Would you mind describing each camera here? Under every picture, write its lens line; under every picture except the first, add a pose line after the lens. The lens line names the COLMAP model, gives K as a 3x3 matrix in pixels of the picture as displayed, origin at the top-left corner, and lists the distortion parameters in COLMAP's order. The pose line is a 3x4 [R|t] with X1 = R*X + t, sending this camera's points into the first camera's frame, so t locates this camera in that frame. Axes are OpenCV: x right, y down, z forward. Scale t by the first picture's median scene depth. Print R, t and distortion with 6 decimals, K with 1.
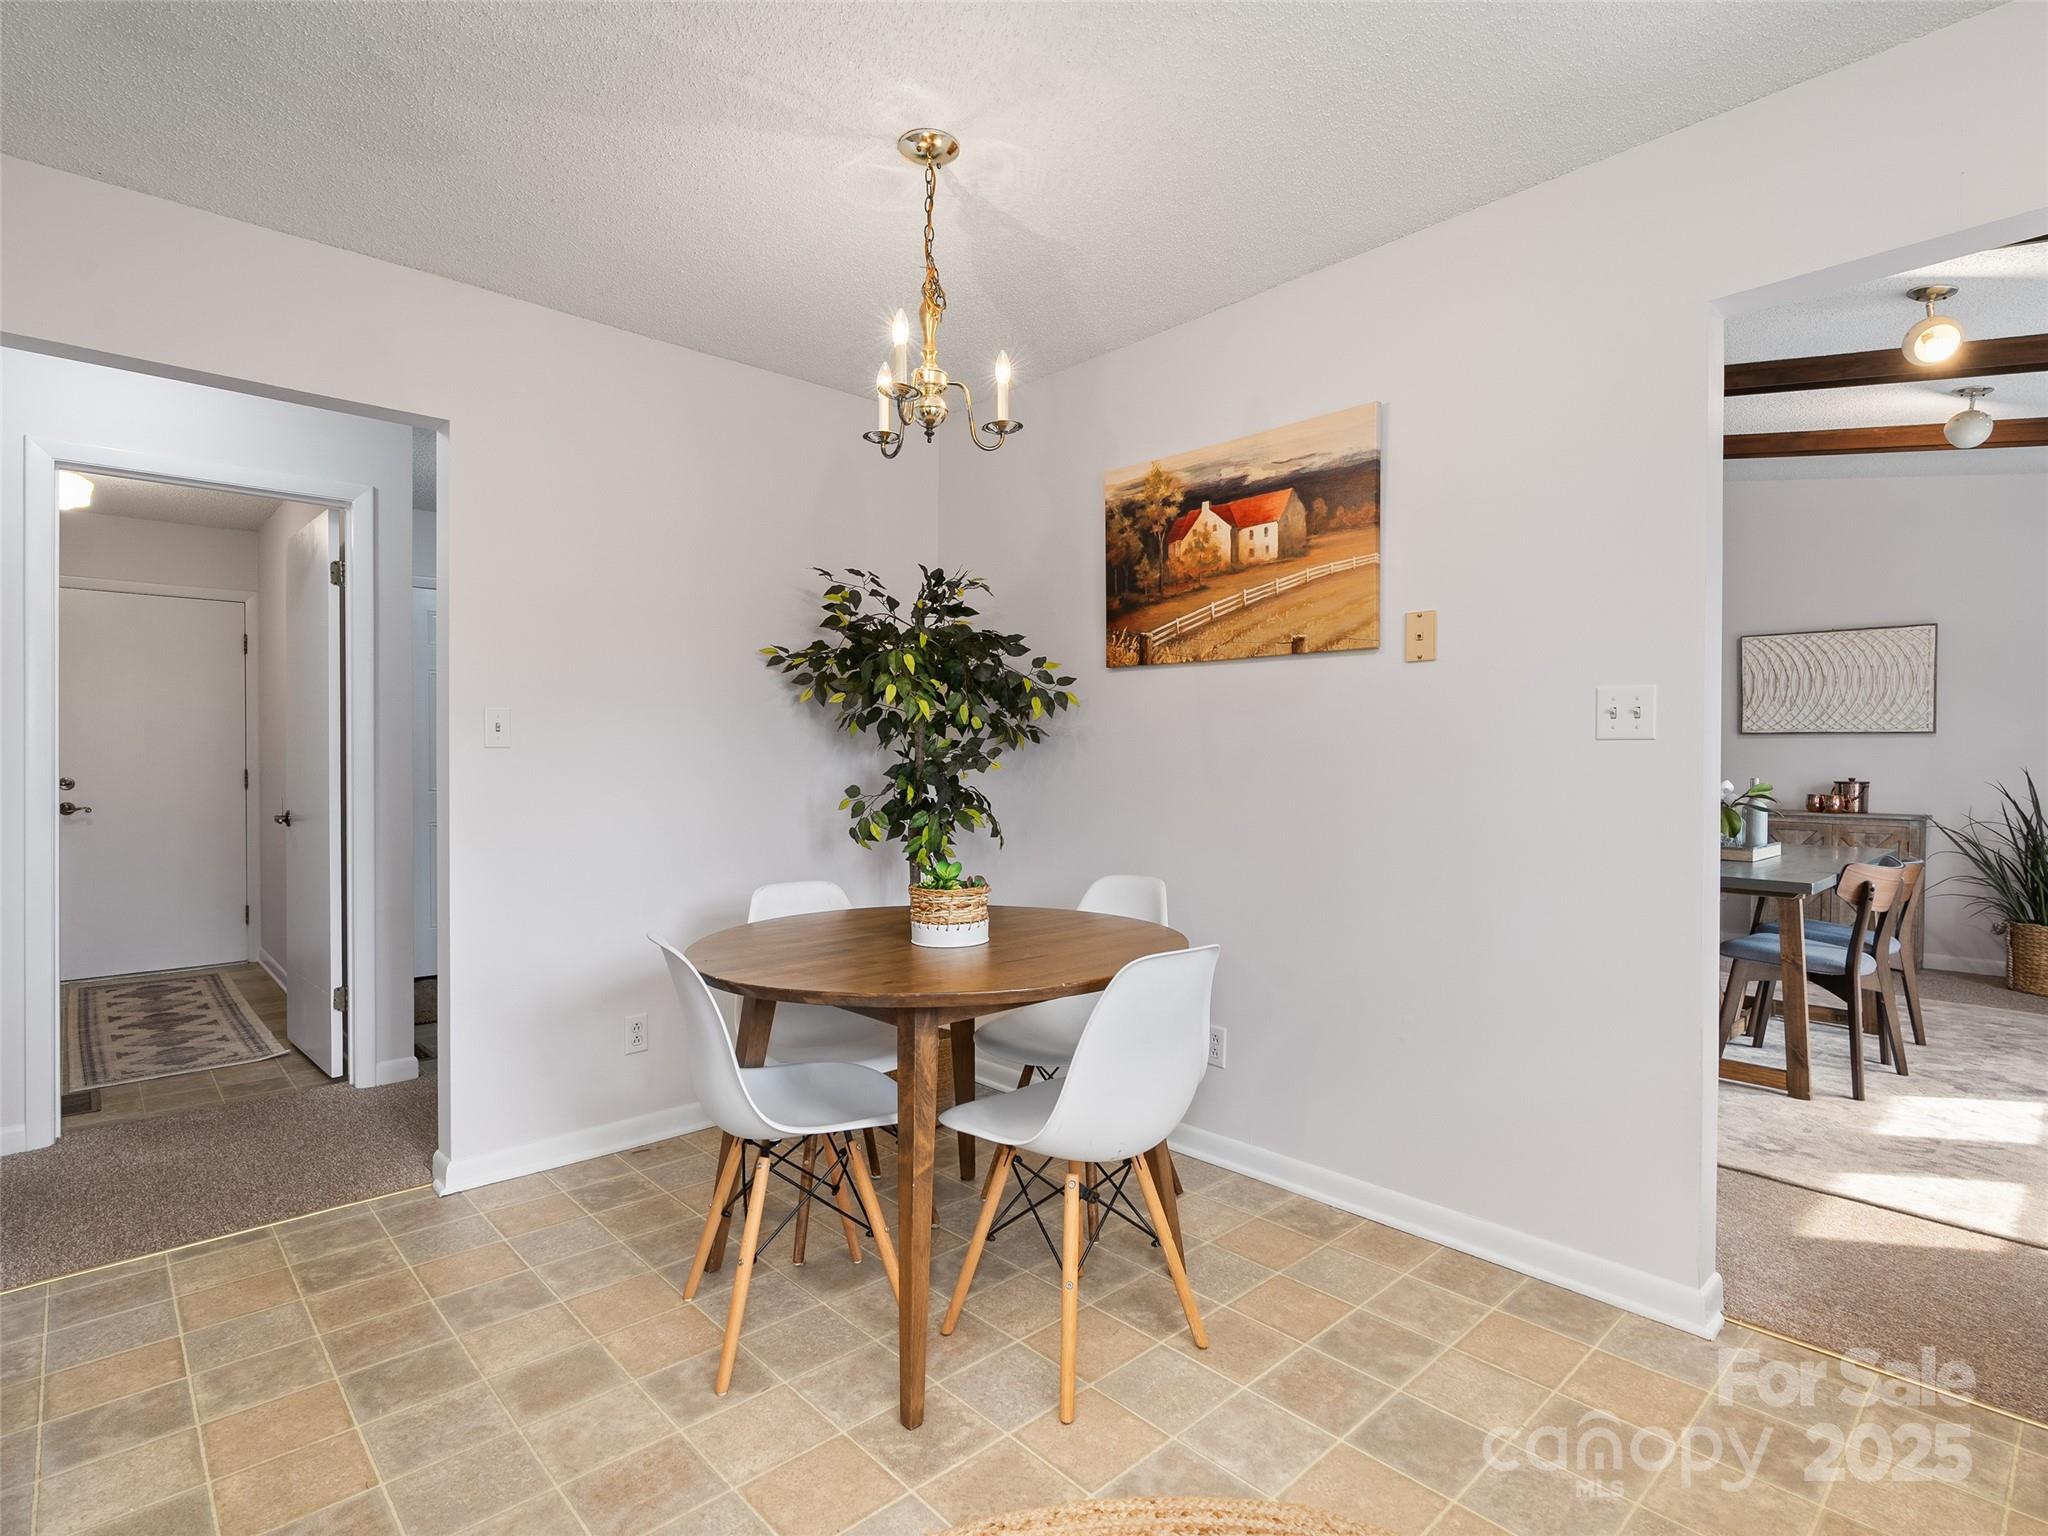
lens RADIAL K [[1037.2, 0, 1022.3], [0, 1037.2, 766.9], [0, 0, 1]] dist [0.001326, 0.000473]
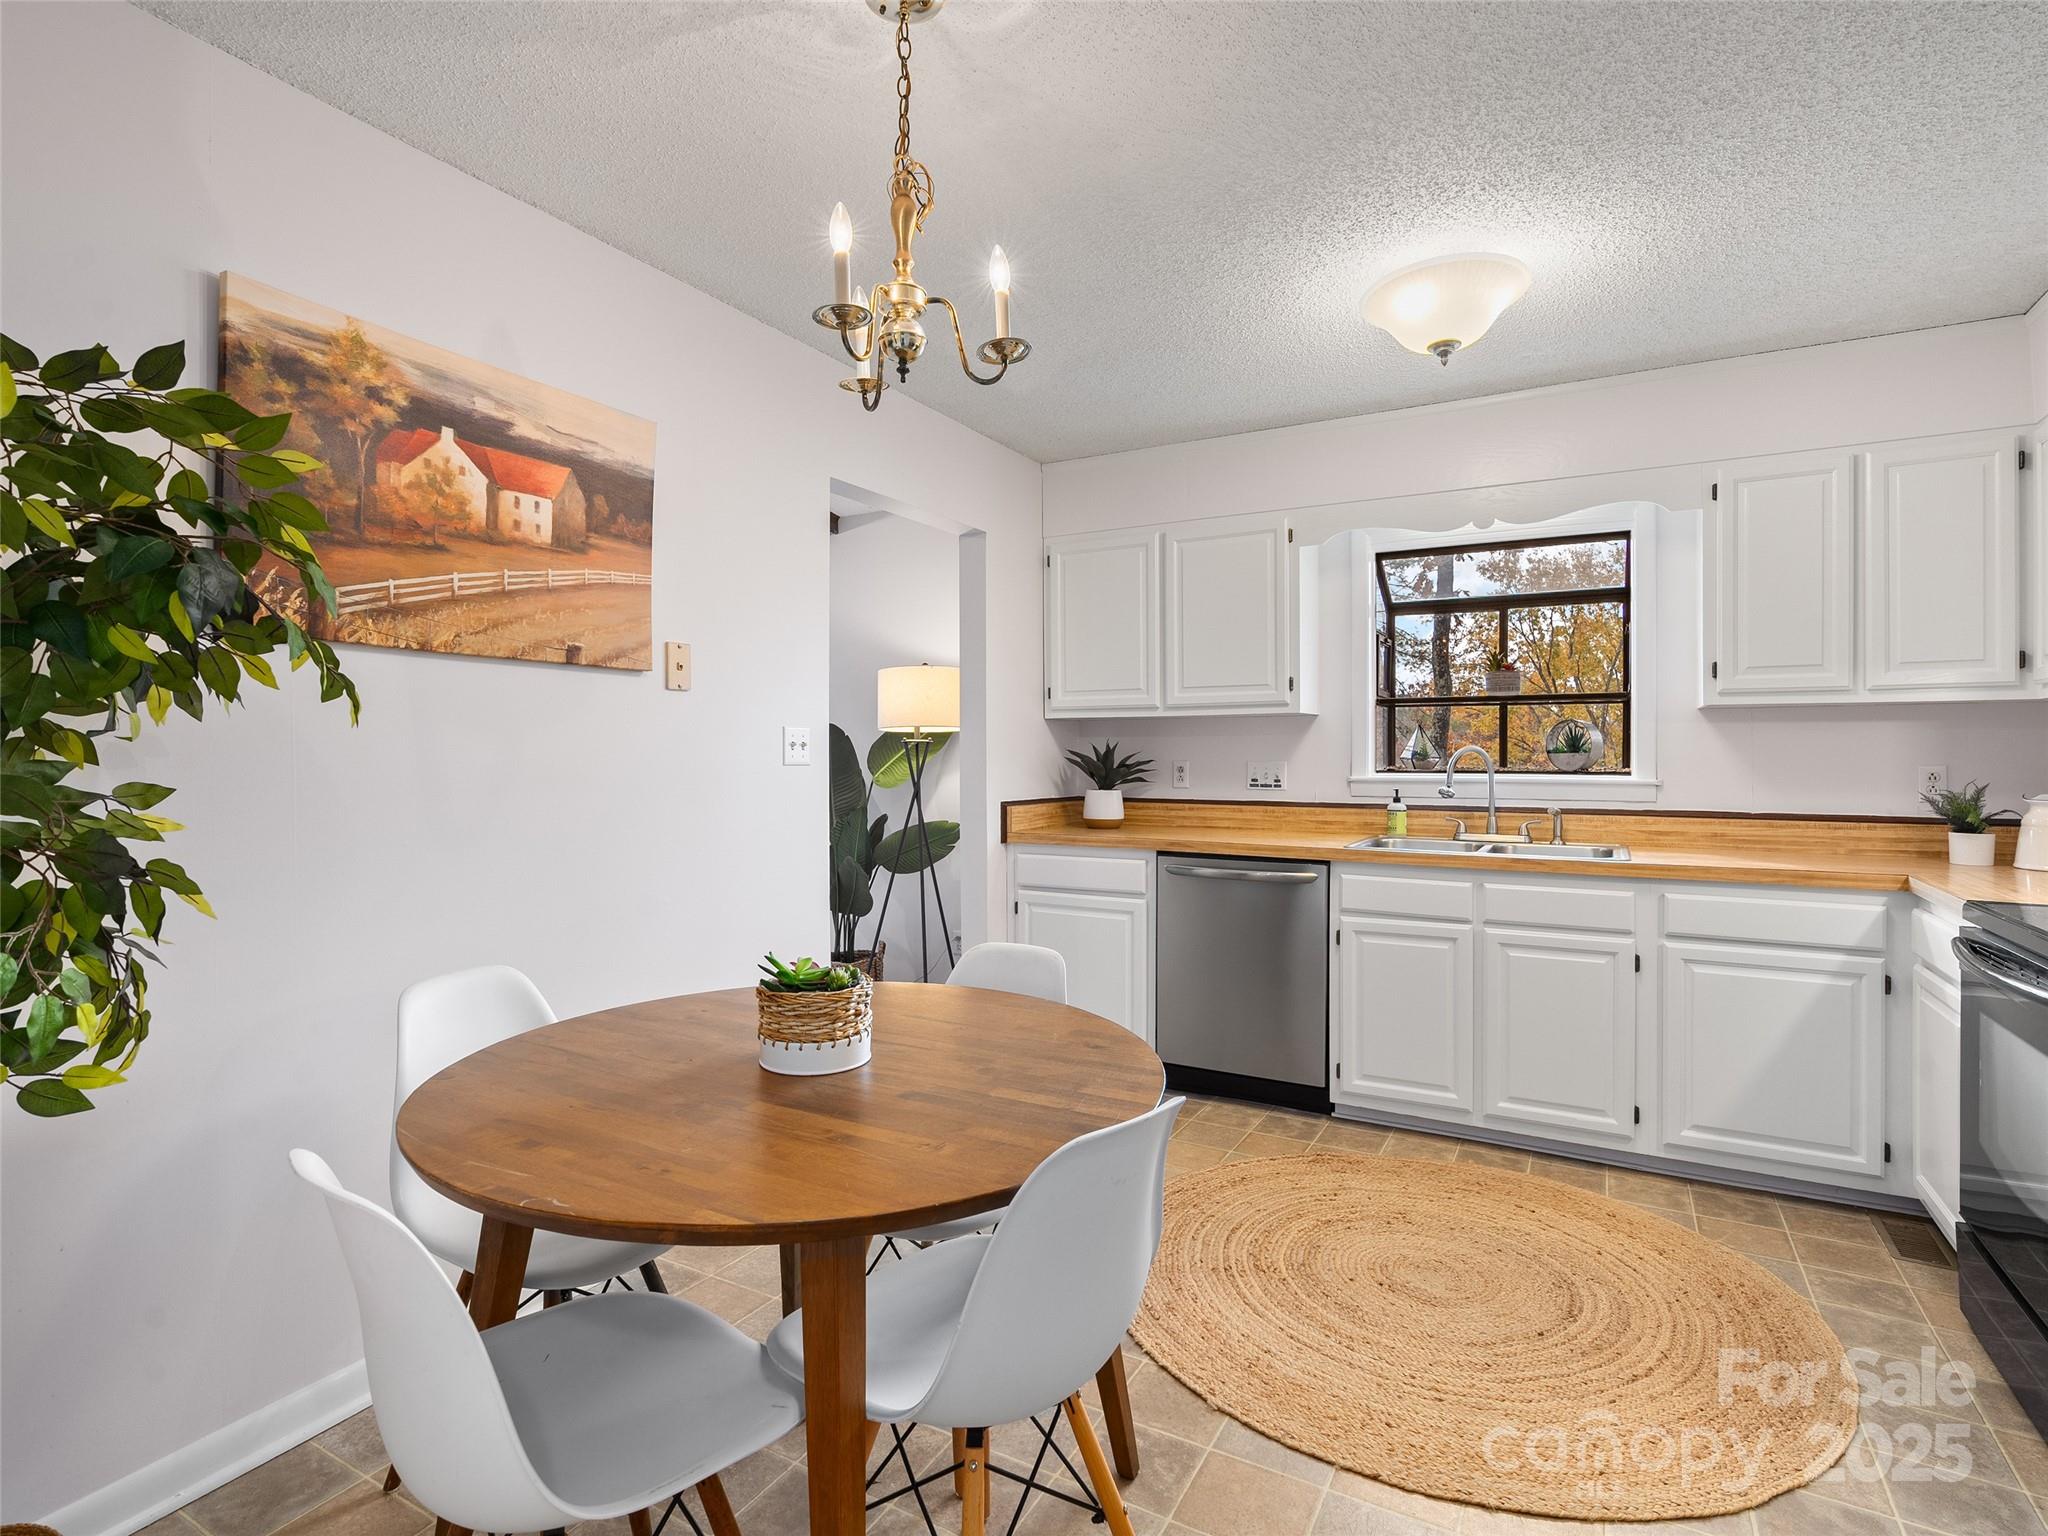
lens RADIAL K [[1037.2, 0, 1022.7], [0, 1037.2, 760.3], [0, 0, 1]] dist [0.001326, 0.000473]
pose [[-0.309035, -0.006894, 0.951026, -0.633199], [0.010982, 0.999881, 0.010817, -0.033527], [-0.950987, 0.013787, -0.308922, 0.871164]]
